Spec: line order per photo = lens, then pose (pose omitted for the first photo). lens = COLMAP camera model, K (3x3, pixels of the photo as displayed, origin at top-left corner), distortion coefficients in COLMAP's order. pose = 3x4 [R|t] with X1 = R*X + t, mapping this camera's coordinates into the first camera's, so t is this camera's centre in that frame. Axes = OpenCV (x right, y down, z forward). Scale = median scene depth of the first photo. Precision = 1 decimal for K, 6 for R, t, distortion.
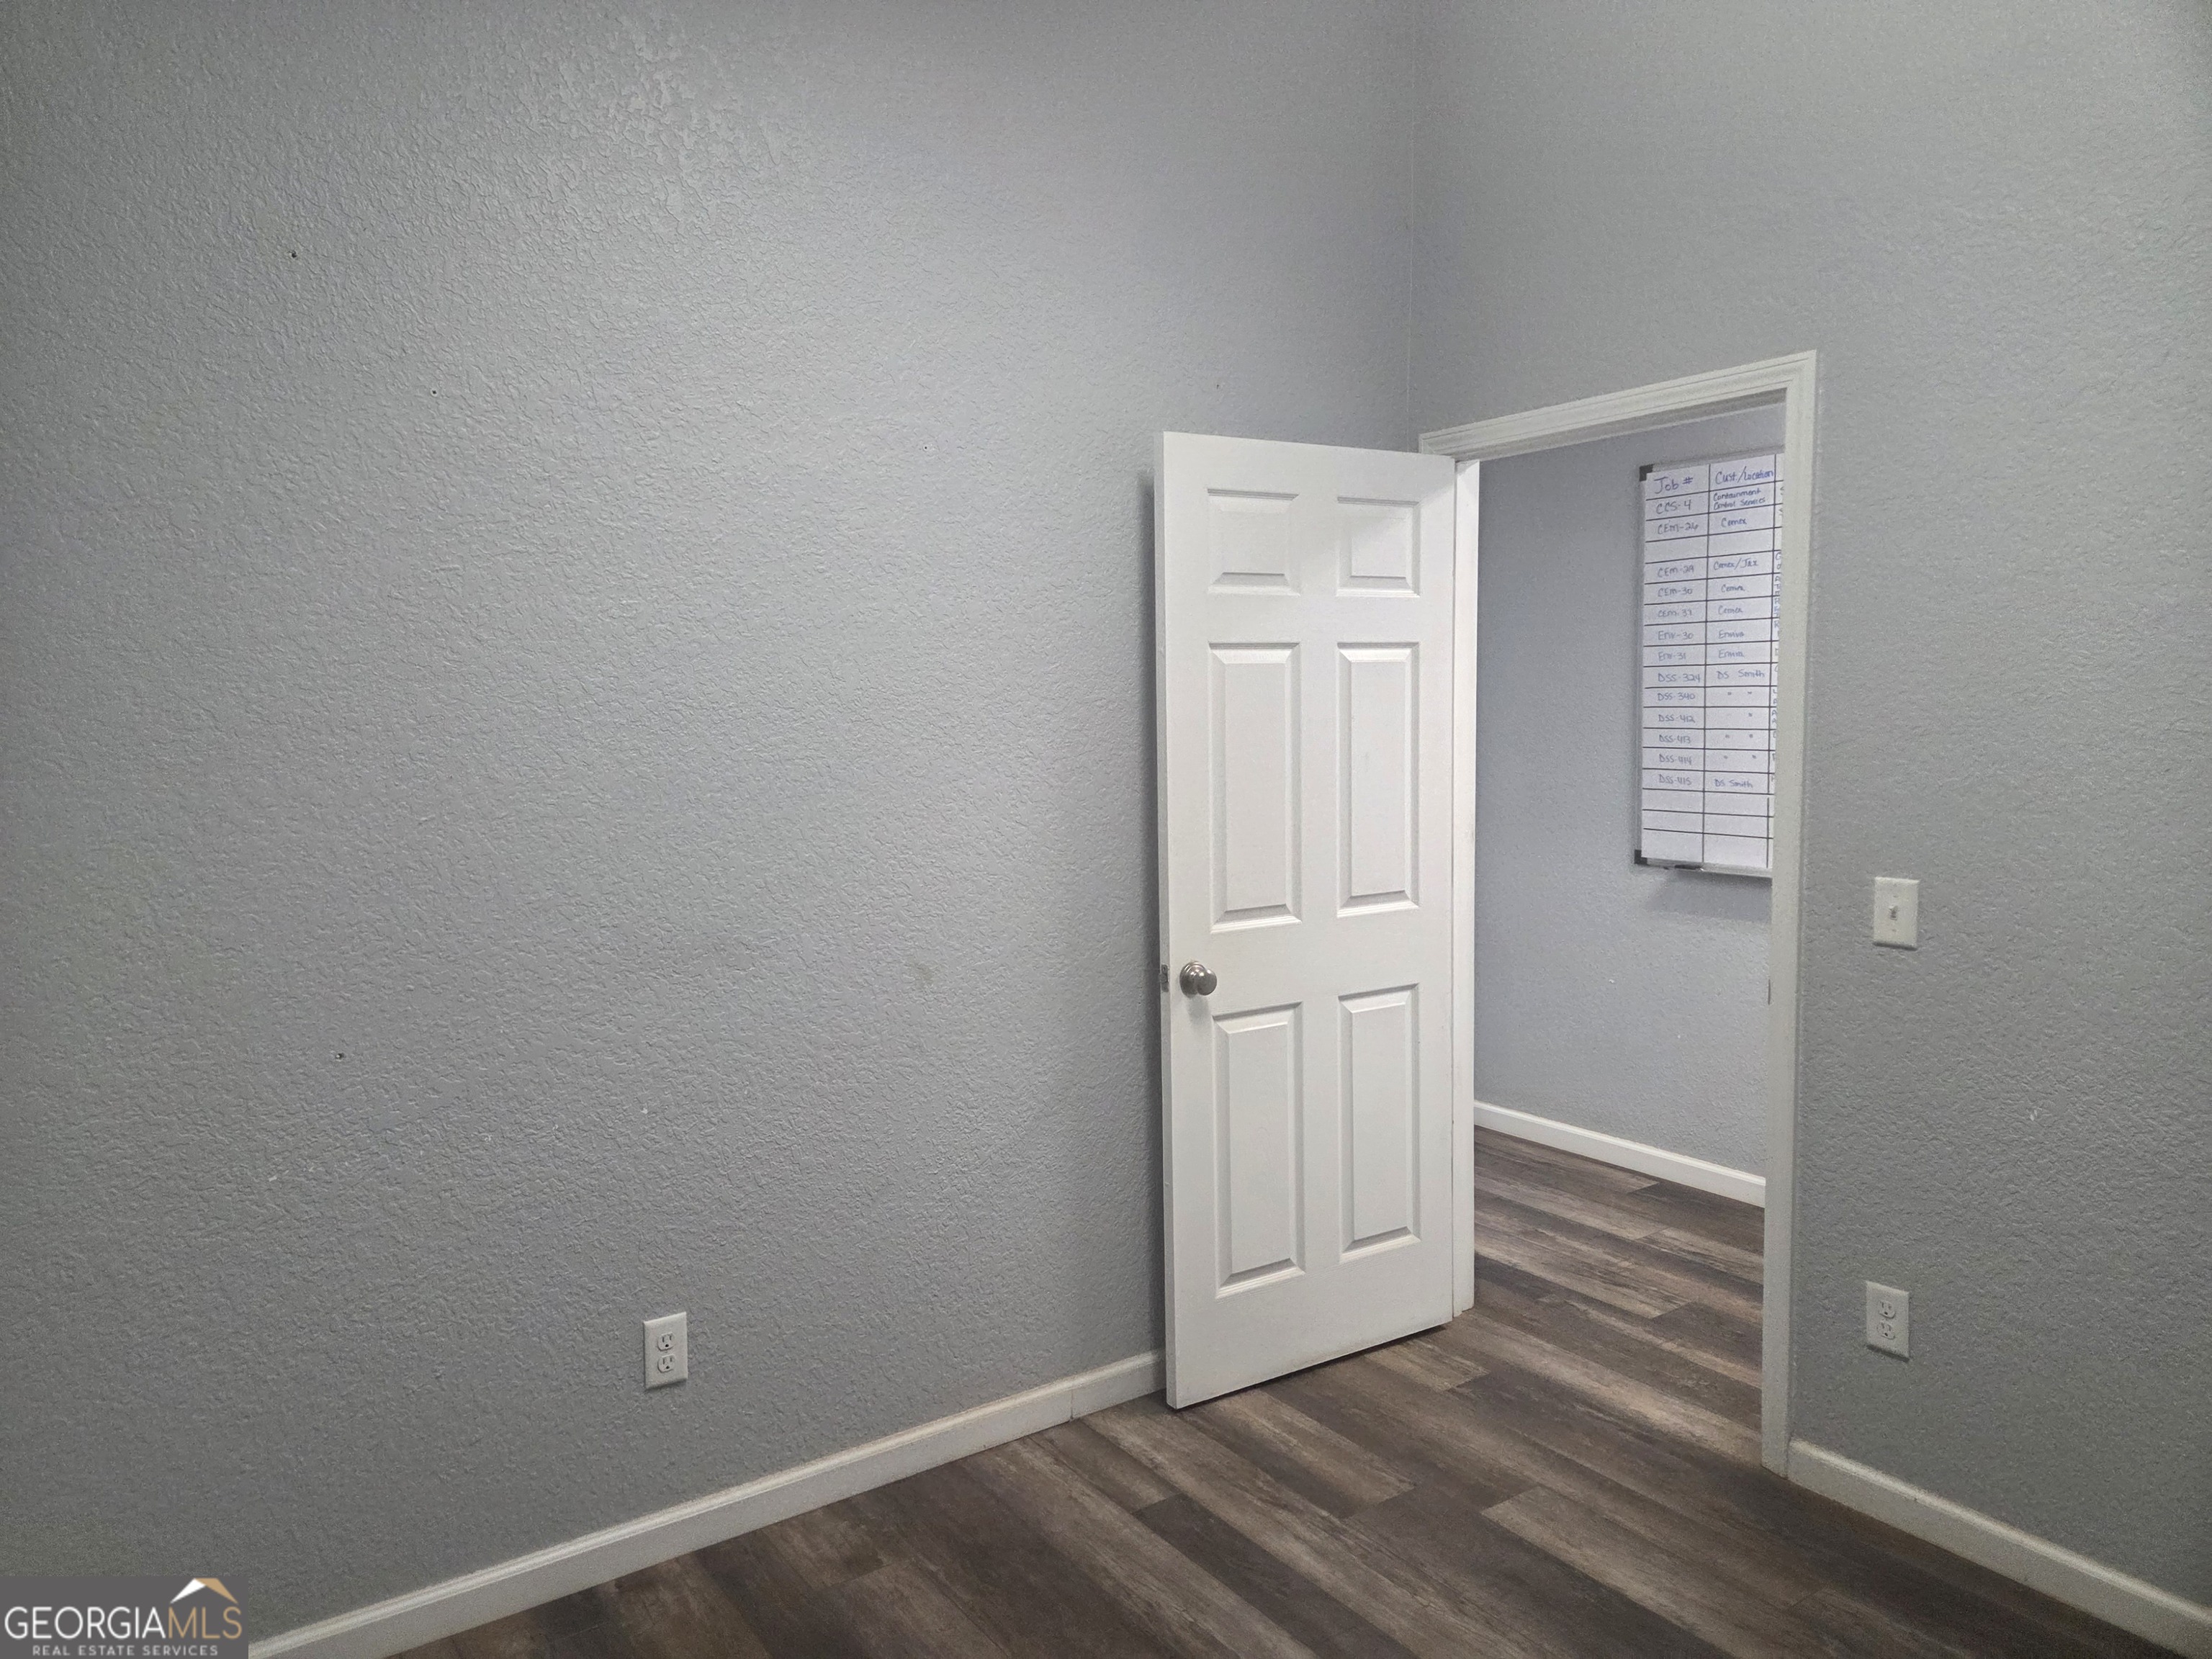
lens RADIAL K [[1484.1, 0, 1113.0], [0, 1484.1, 835.5], [0, 0, 1]] dist [0.050784, -0.040749]
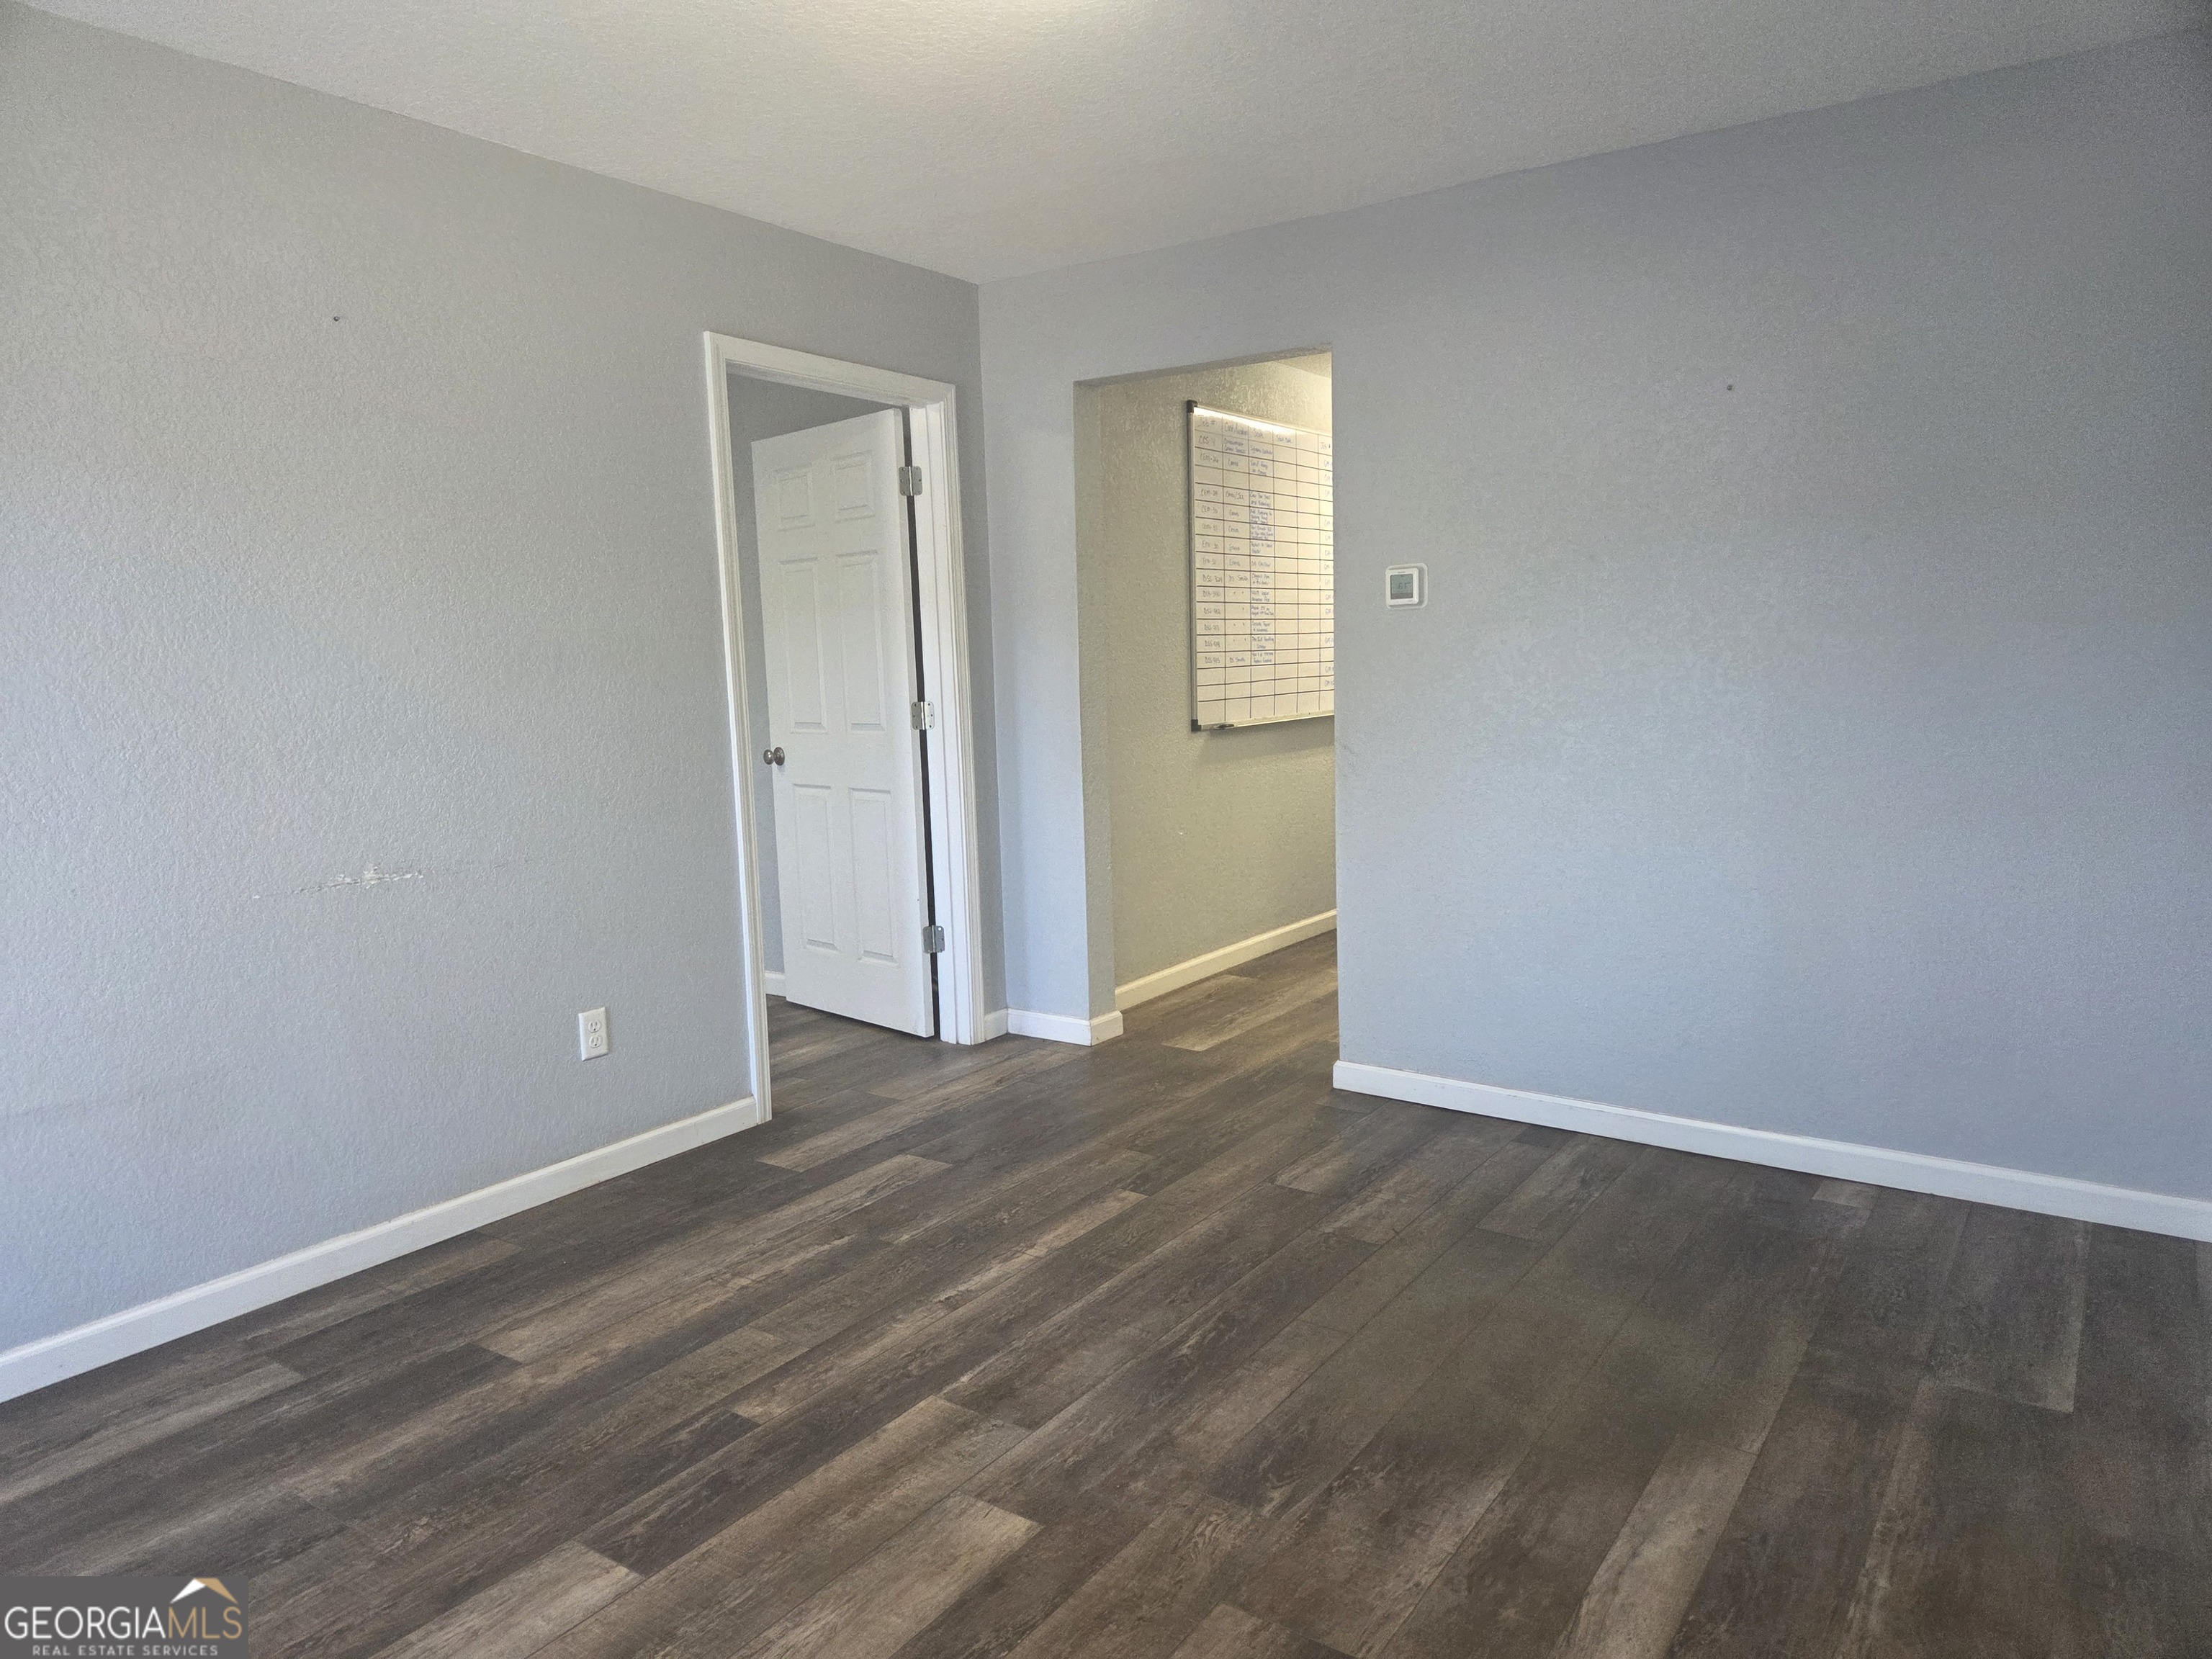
lens RADIAL K [[1484.1, 0, 1107.8], [0, 1484.1, 839.1], [0, 0, 1]] dist [0.050784, -0.040749]
pose [[-0.324070, -0.126477, 0.937541, -0.803859], [0.092499, 0.982038, 0.164453, -0.103875], [-0.941500, 0.140016, -0.306550, 1.494738]]
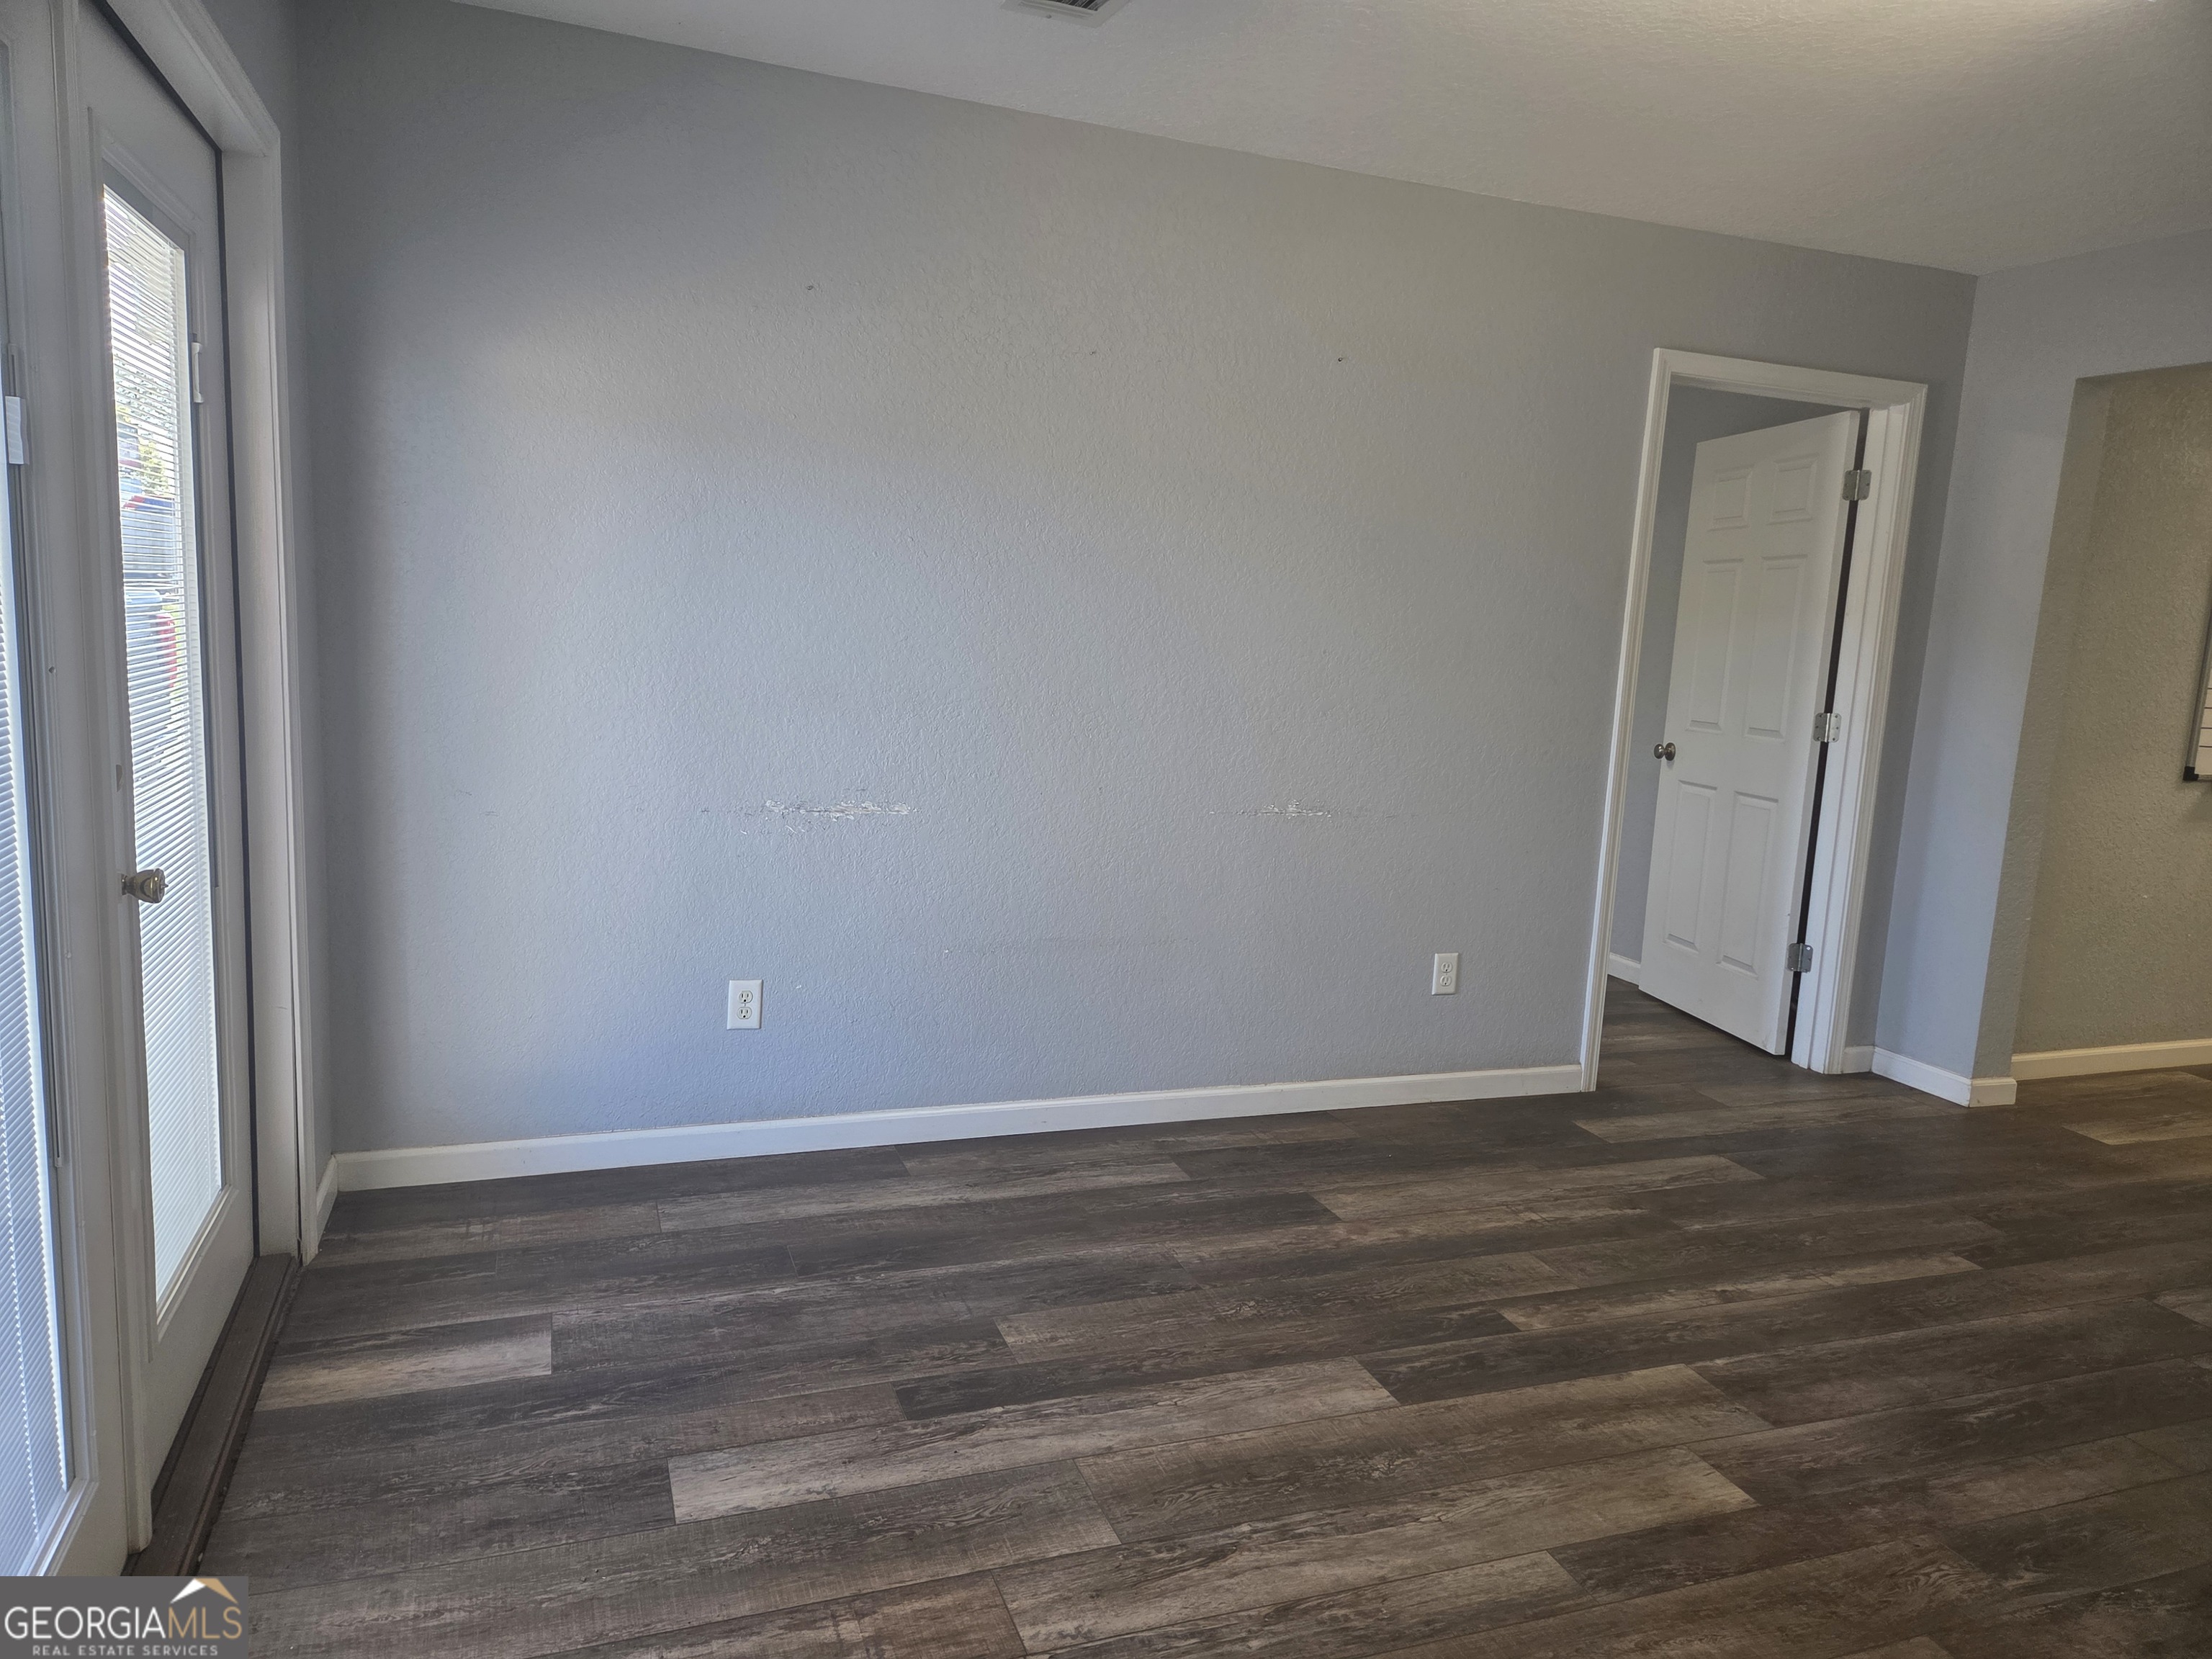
lens RADIAL K [[1484.1, 0, 1110.6], [0, 1484.1, 821.7], [0, 0, 1]] dist [0.050784, -0.040749]
pose [[0.271402, -0.132519, 0.953299, -0.881255], [0.023487, 0.991093, 0.131087, -0.111011], [-0.962180, -0.013187, 0.272097, 1.476044]]
